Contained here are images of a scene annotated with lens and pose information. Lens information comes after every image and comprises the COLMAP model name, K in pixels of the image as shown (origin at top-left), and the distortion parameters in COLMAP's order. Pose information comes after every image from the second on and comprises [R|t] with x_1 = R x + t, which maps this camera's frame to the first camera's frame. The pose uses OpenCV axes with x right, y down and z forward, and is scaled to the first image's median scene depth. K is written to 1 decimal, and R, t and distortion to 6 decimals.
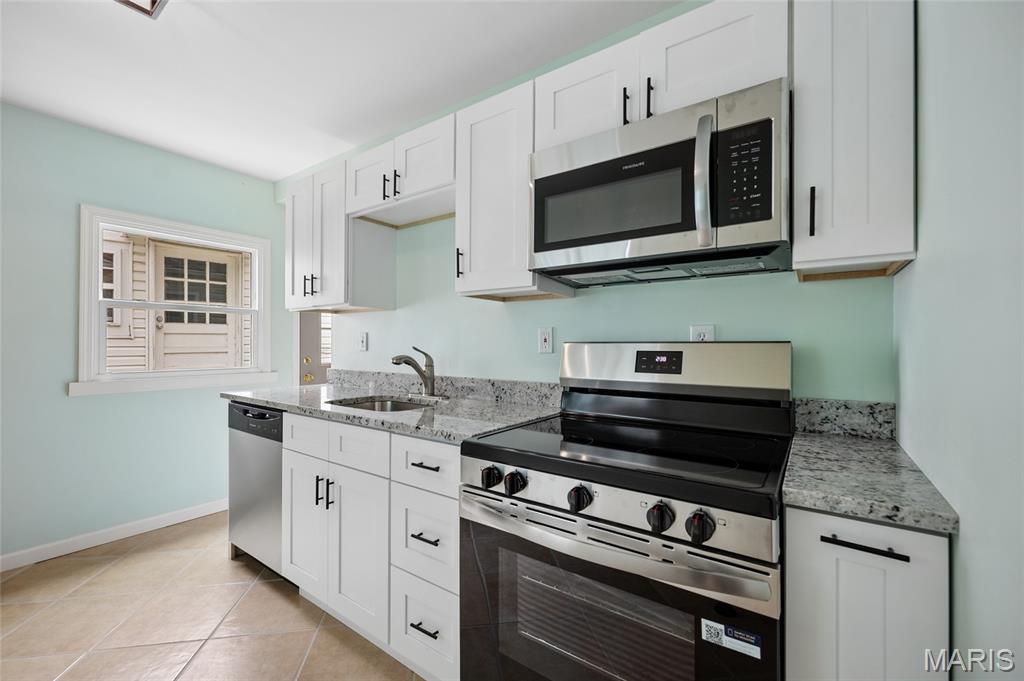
lens RADIAL K [[420.6, 0, 511.0], [0, 420.6, 345.0], [0, 0, 1]] dist [0.002180, 0.000608]
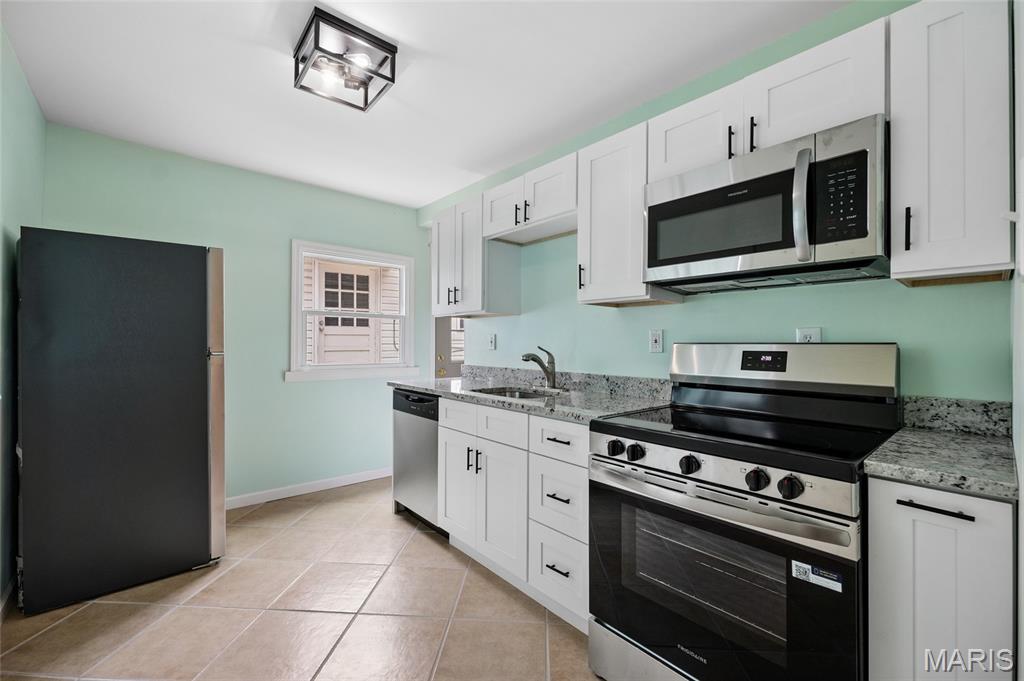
lens RADIAL K [[420.6, 0, 513.9], [0, 420.6, 340.2], [0, 0, 1]] dist [0.002180, 0.000608]
pose [[0.974181, 0.001361, -0.225764, -0.046008], [-0.003986, 0.999930, -0.011170, 0.000440], [0.225733, 0.011781, 0.974118, -0.250829]]
